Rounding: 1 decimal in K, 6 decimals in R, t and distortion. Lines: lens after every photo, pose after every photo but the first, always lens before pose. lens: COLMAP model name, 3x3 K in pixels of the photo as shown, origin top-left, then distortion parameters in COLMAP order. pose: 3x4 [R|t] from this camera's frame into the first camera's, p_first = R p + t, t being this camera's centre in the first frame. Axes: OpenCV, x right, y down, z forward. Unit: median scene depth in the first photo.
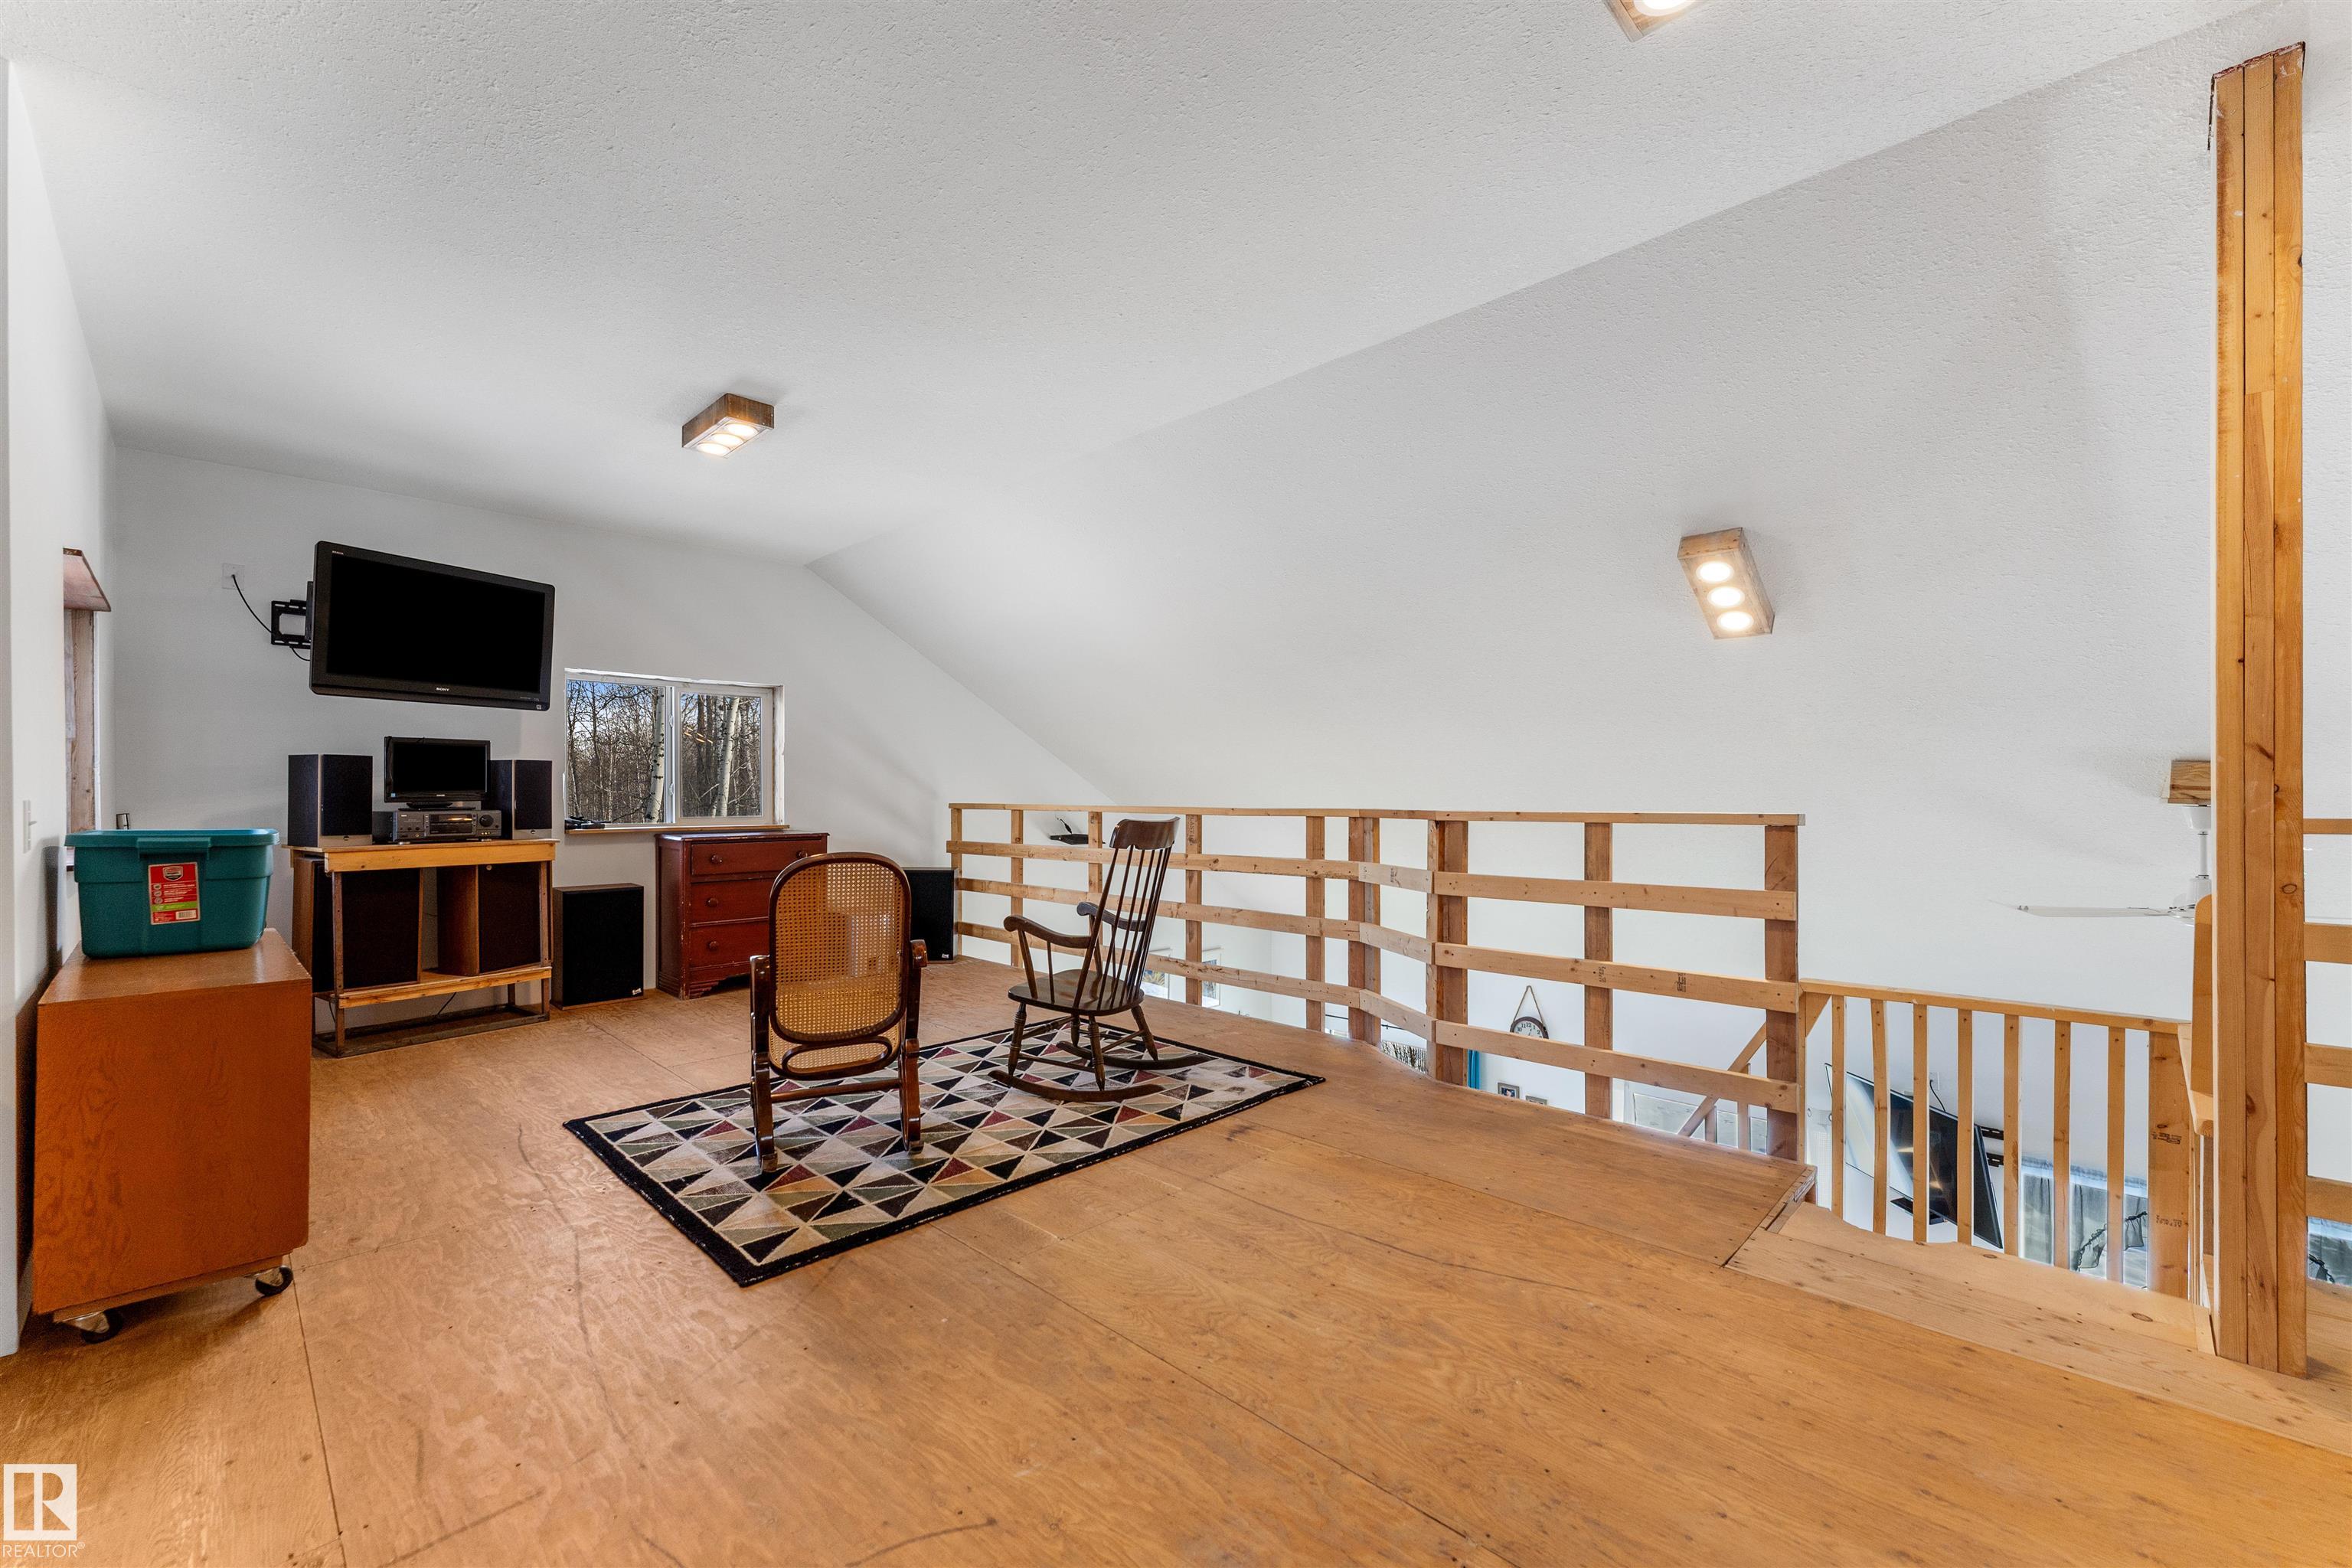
lens RADIAL K [[959.8, 0, 1166.2], [0, 959.8, 792.3], [0, 0, 1]] dist [-0.000270, -0.000034]
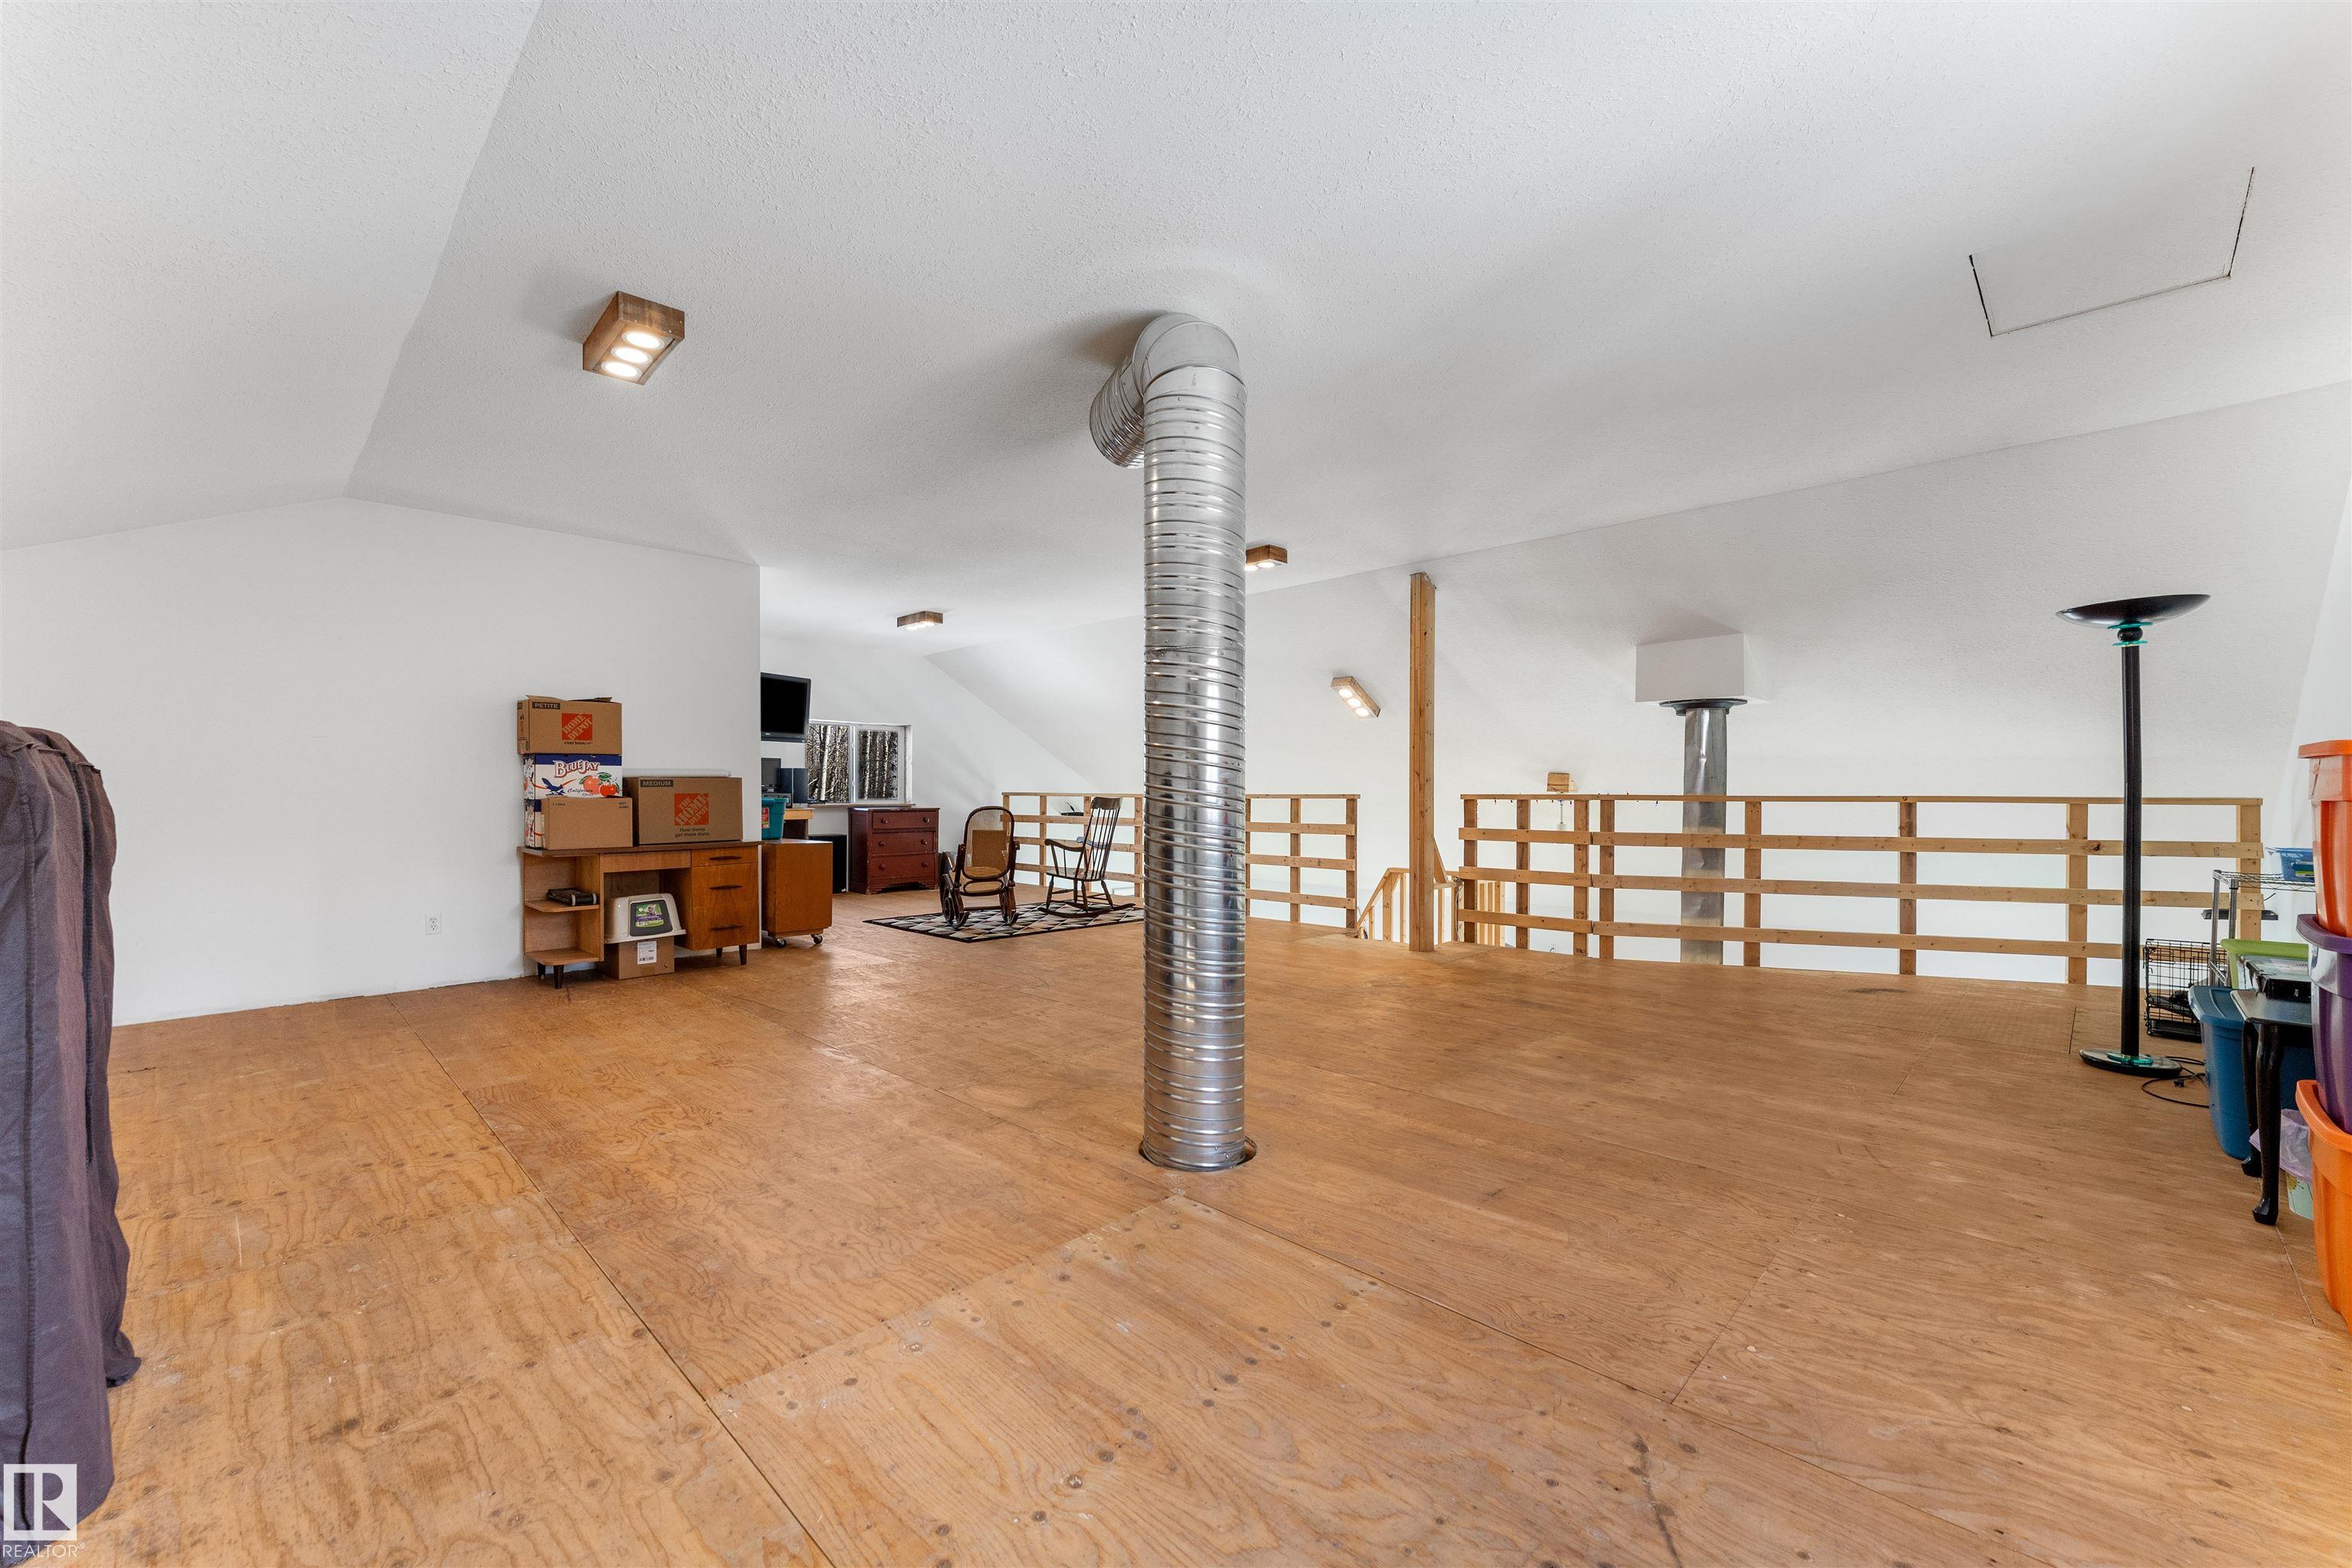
lens RADIAL K [[942.9, 0, 1168.6], [0, 942.9, 795.0], [0, 0, 1]] dist [0.000756, 0.000150]
pose [[0.999986, 0.003413, 0.004093, 0.095940], [-0.003437, 0.999977, 0.005781, 0.008299], [-0.004073, -0.005795, 0.999975, -1.026048]]
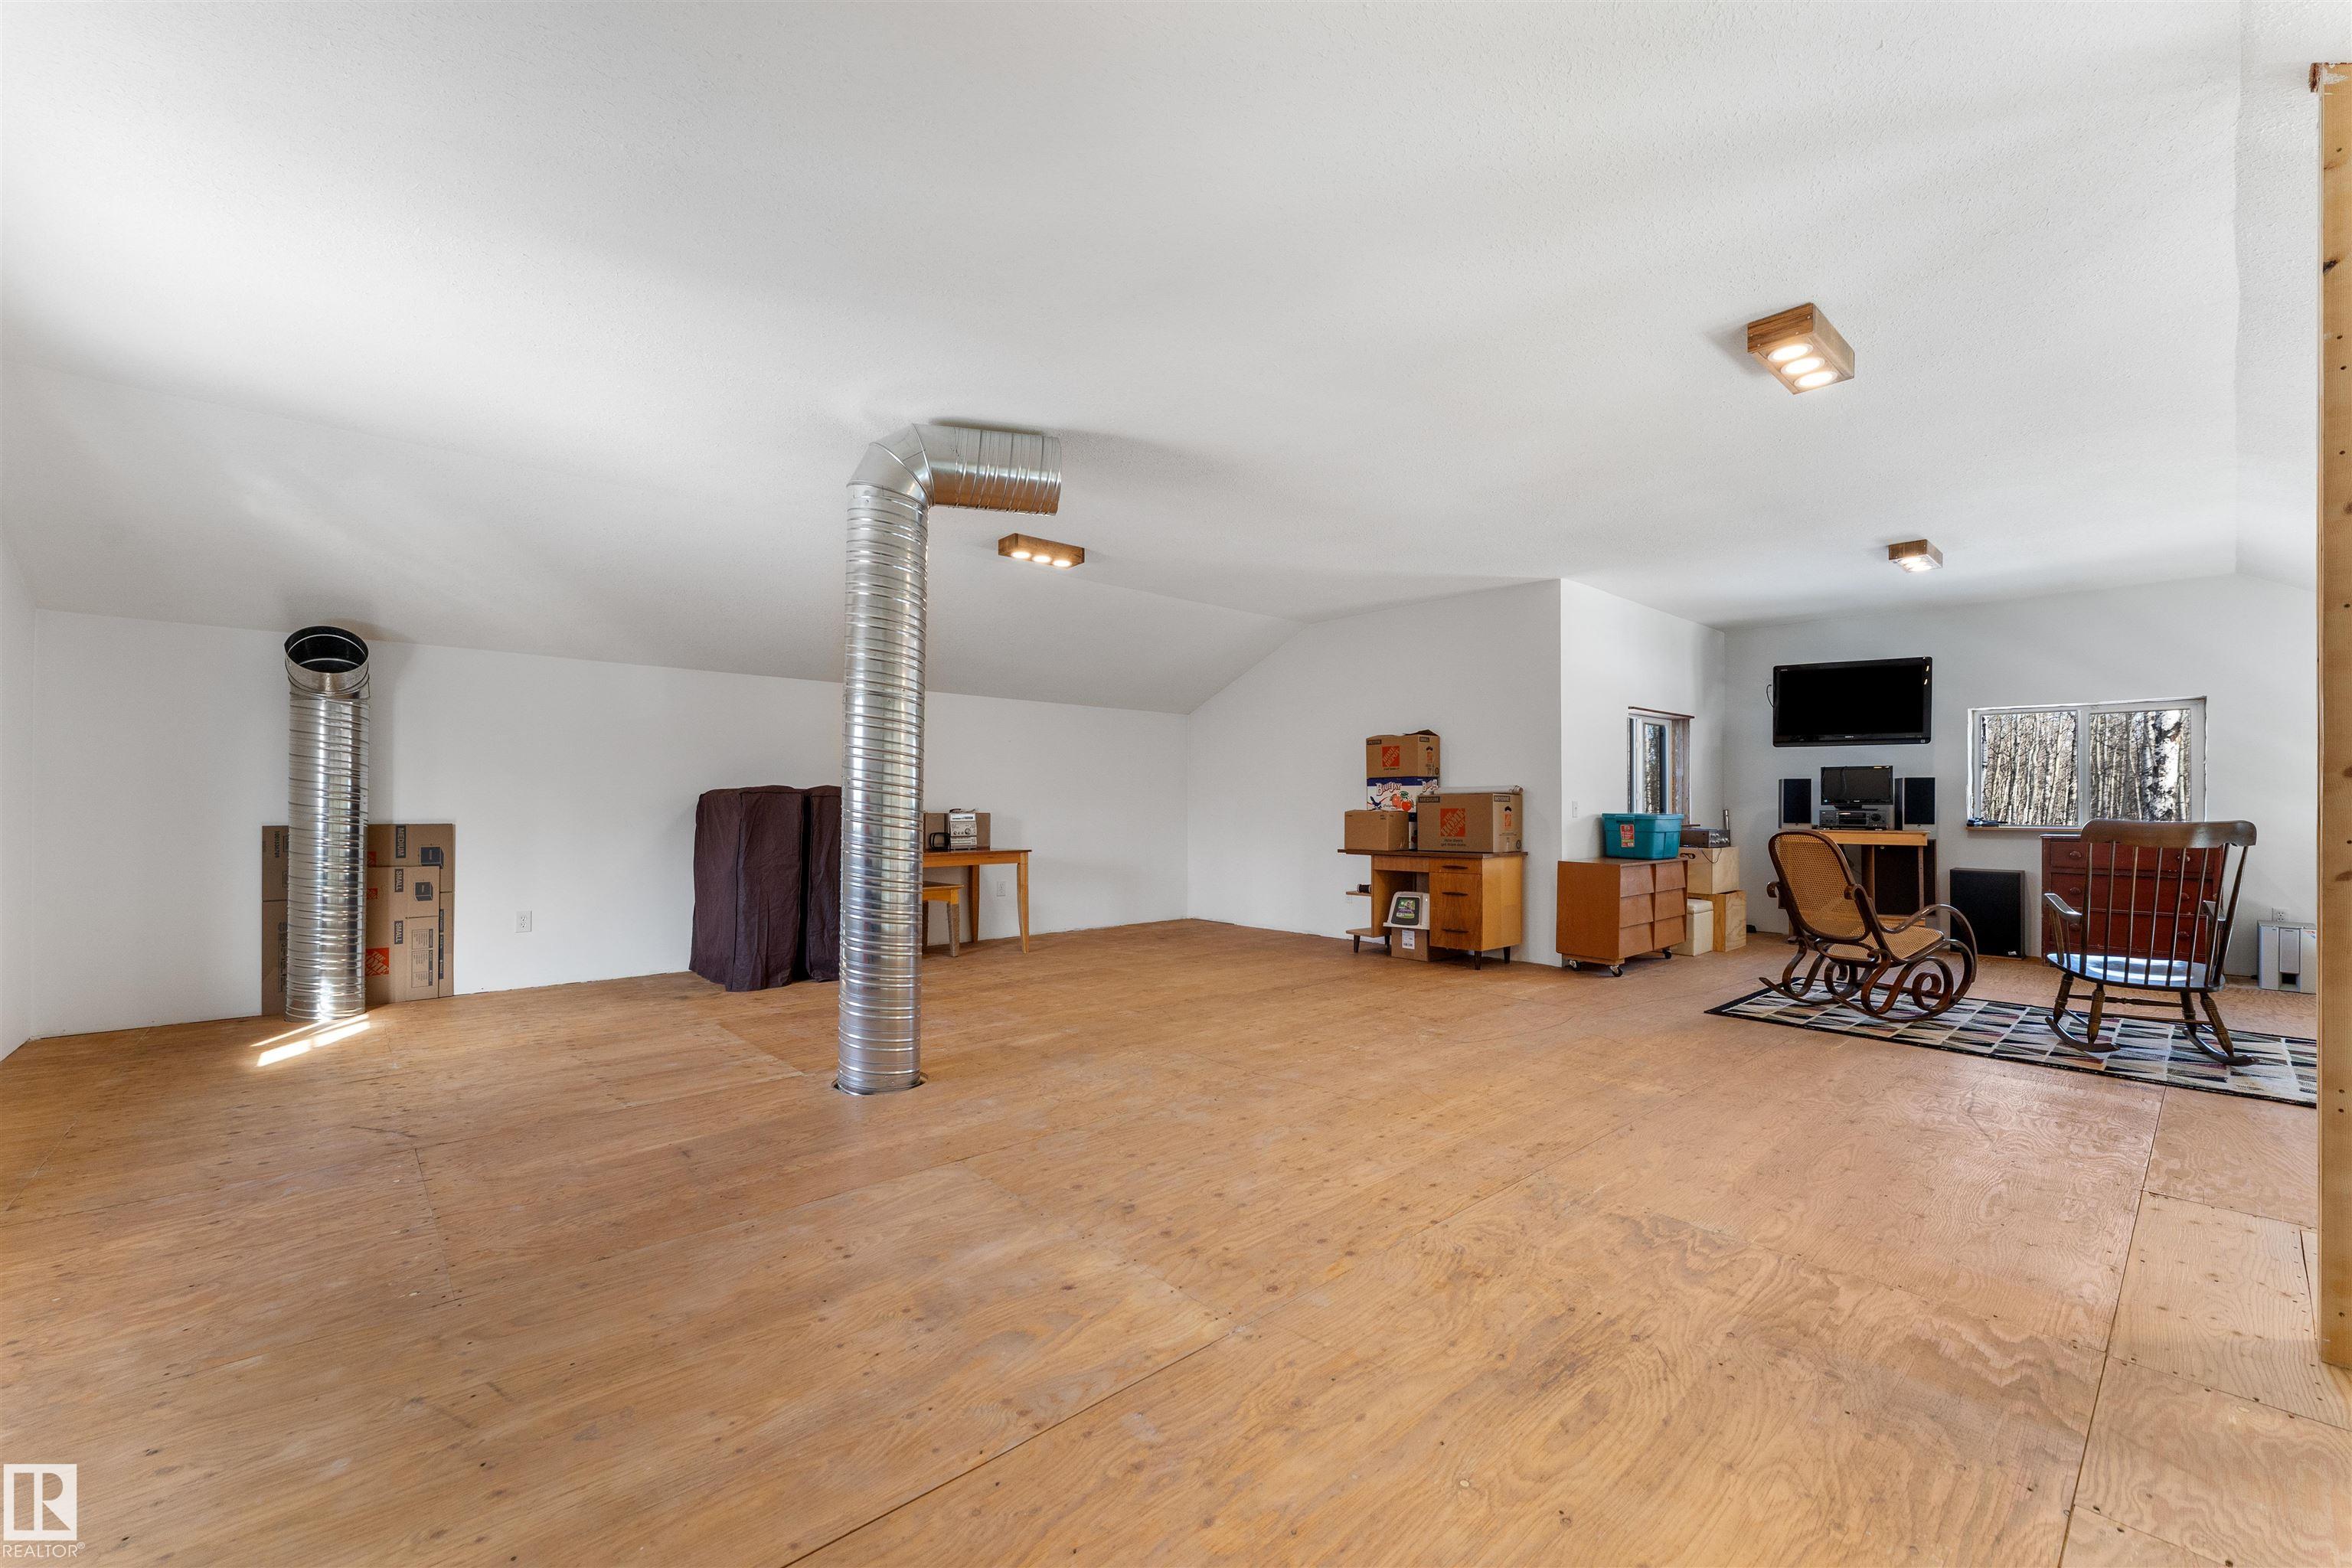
lens RADIAL K [[942.9, 0, 1168.6], [0, 942.9, 795.0], [0, 0, 1]] dist [0.000756, 0.000150]
pose [[-0.054357, -0.007999, -0.998490, 0.940593], [-0.001715, 0.999967, -0.007918, 0.007485], [0.998520, 0.001282, -0.054369, -0.080630]]
